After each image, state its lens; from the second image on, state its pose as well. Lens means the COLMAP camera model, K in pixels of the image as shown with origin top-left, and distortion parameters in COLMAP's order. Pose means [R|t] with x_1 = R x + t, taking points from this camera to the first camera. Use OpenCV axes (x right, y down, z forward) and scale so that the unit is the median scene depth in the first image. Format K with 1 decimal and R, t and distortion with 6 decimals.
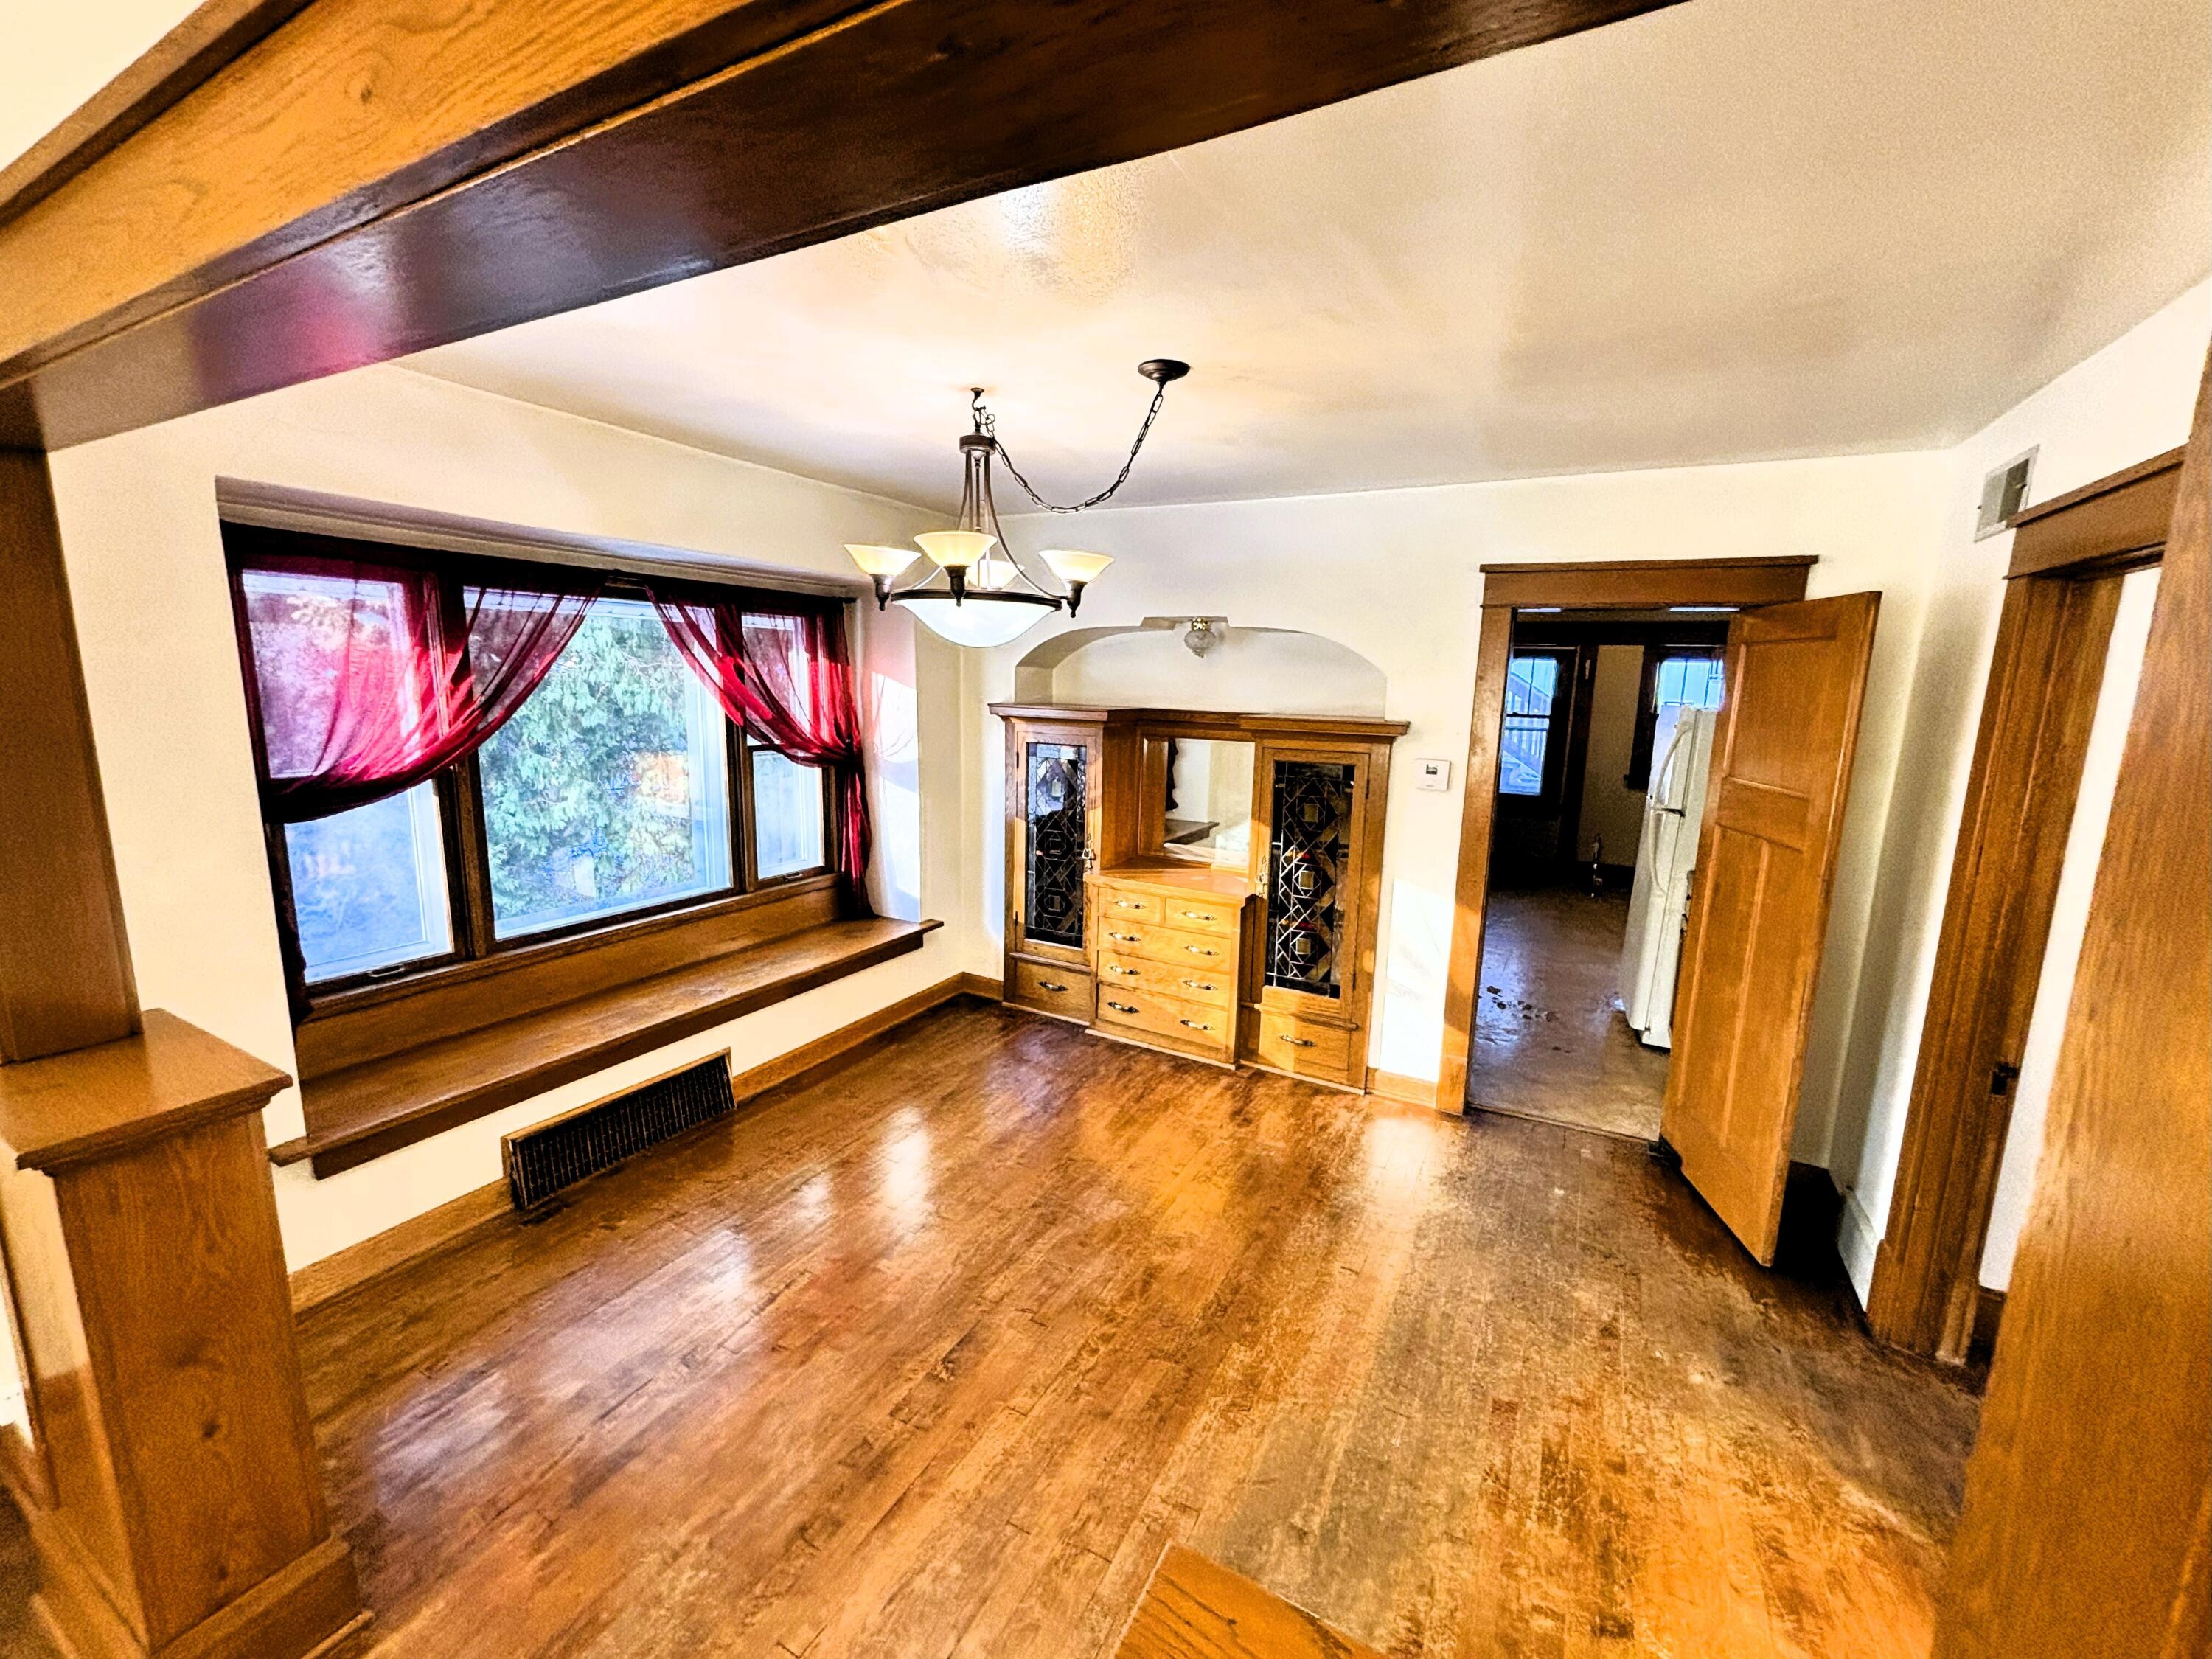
lens RADIAL K [[891.6, 0, 1119.7], [0, 891.6, 831.3], [0, 0, 1]] dist [-0.002403, 0.001289]
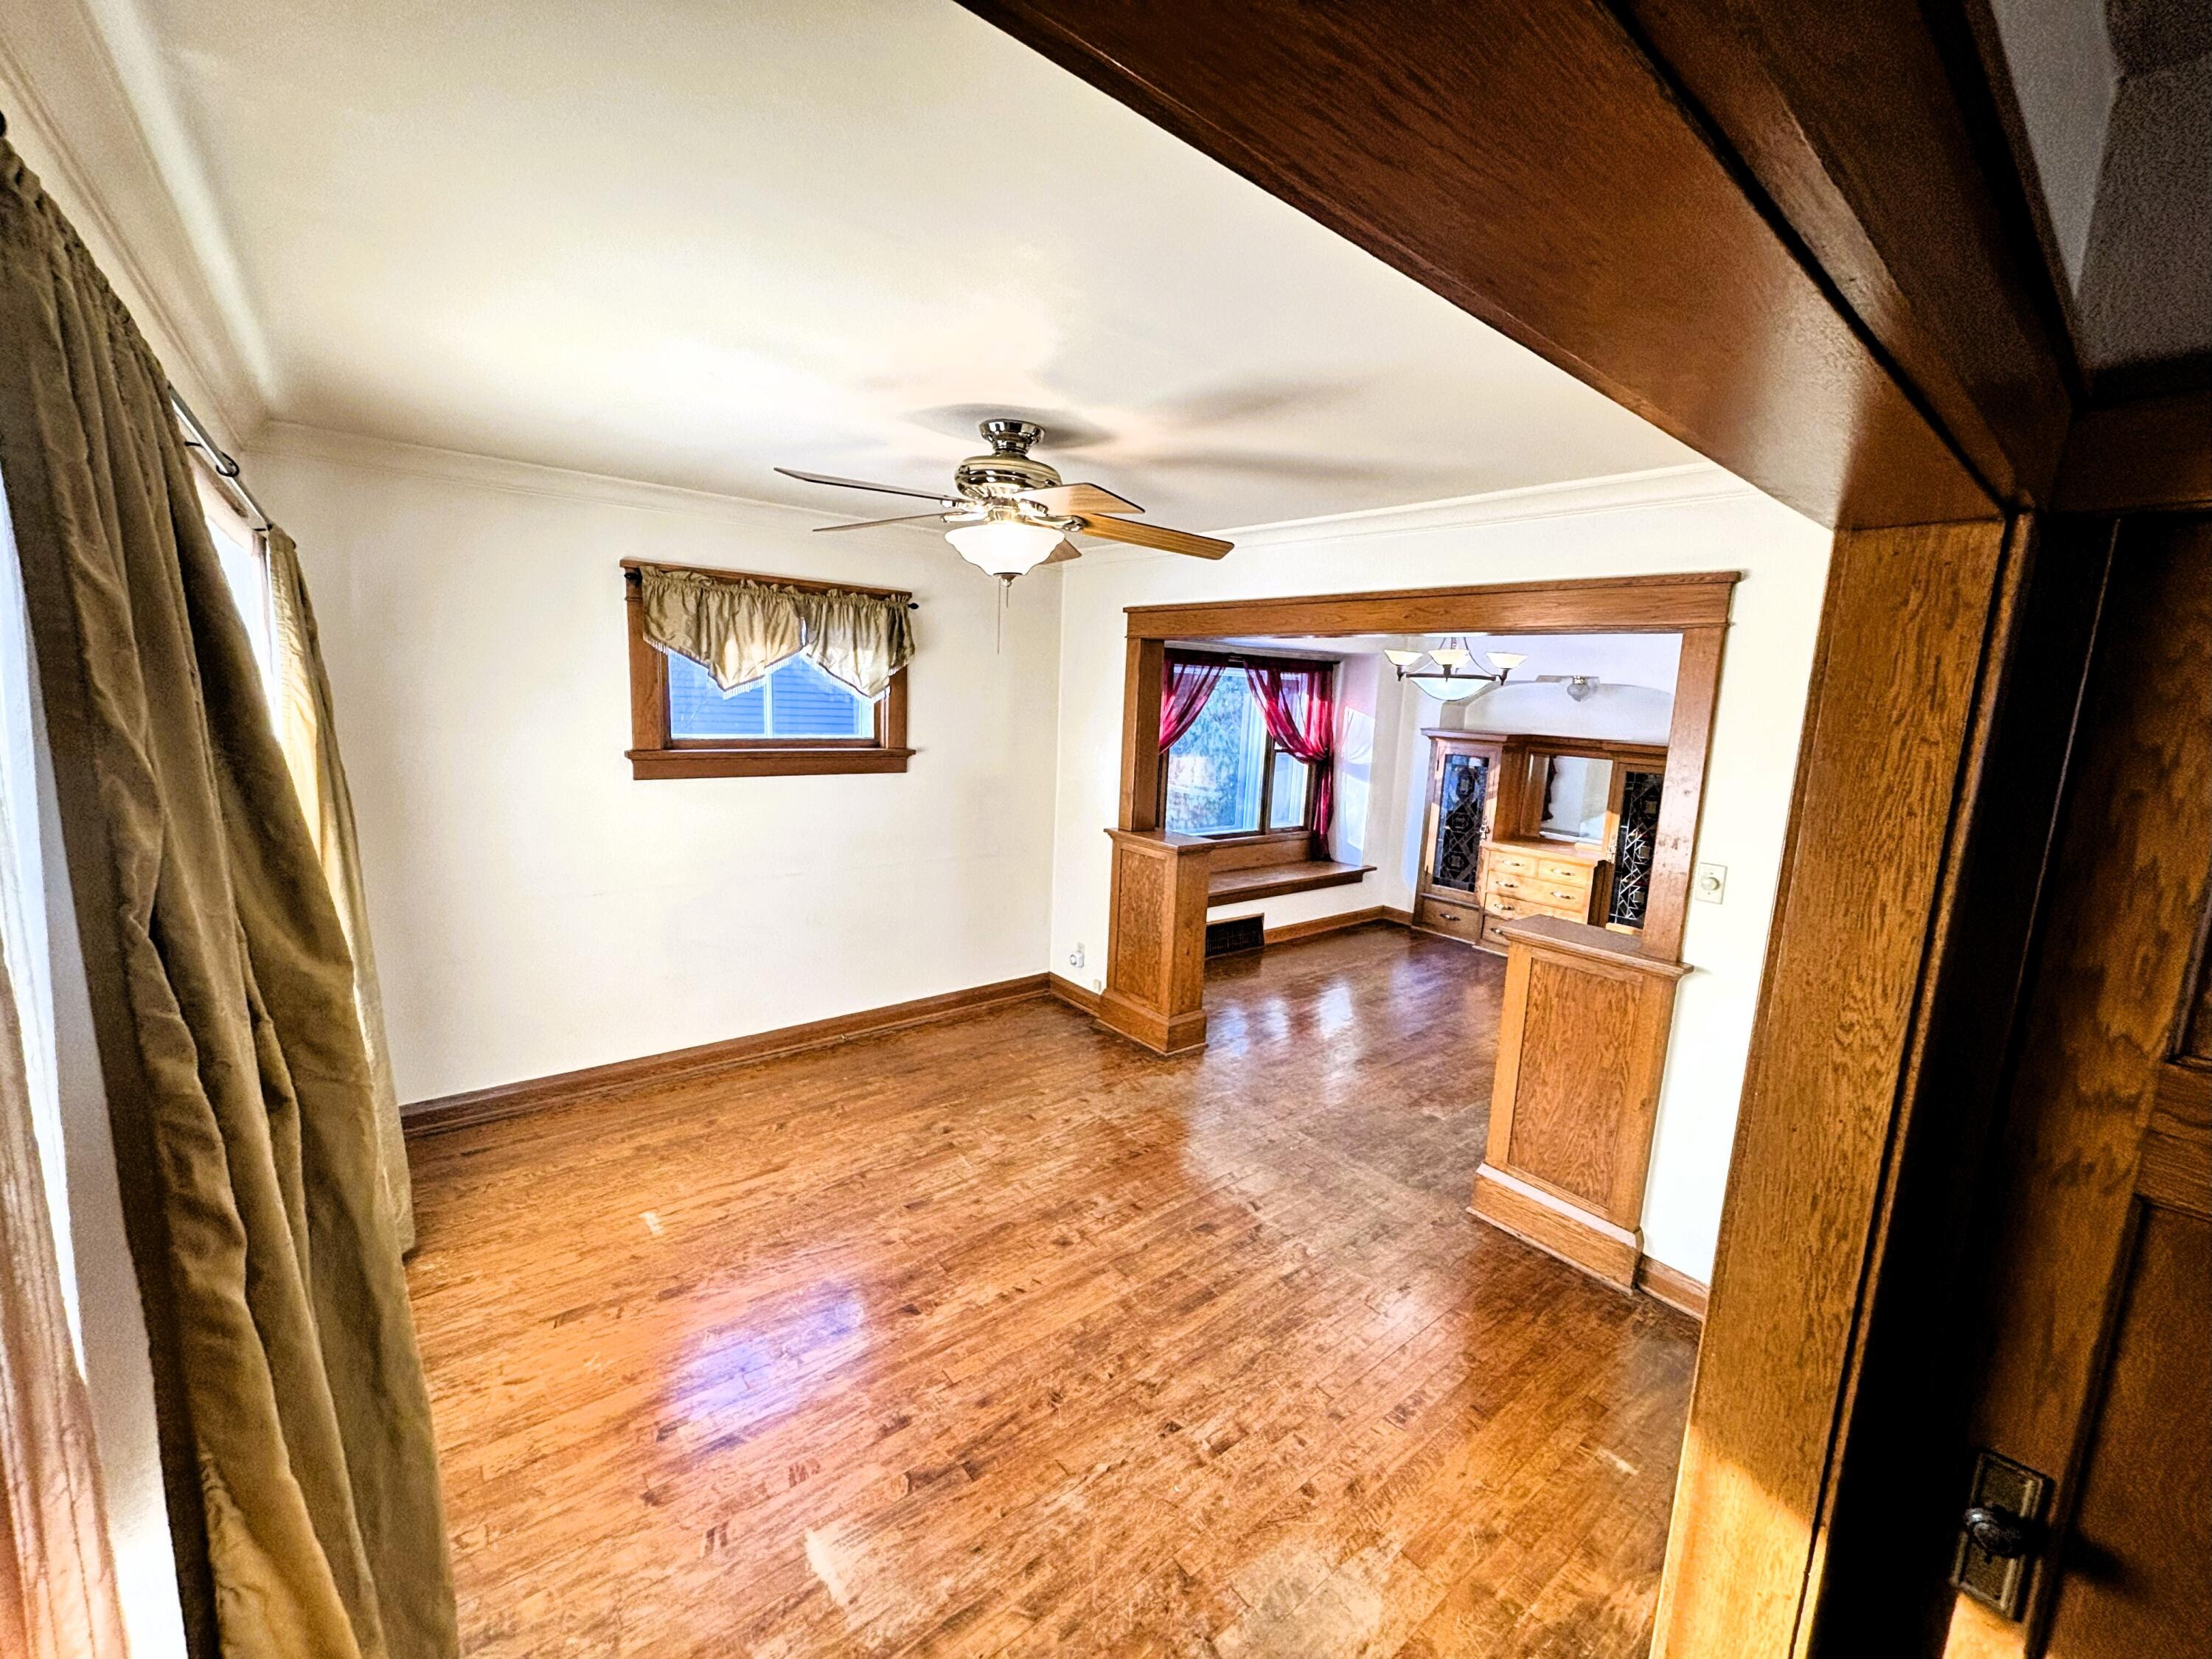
lens RADIAL K [[891.6, 0, 1096.5], [0, 891.6, 827.0], [0, 0, 1]] dist [-0.002403, 0.001289]
pose [[0.915376, 0.074708, -0.395608, -0.041180], [-0.087124, 0.996106, -0.013483, 0.104976], [0.393060, 0.046809, 0.918320, -0.685808]]
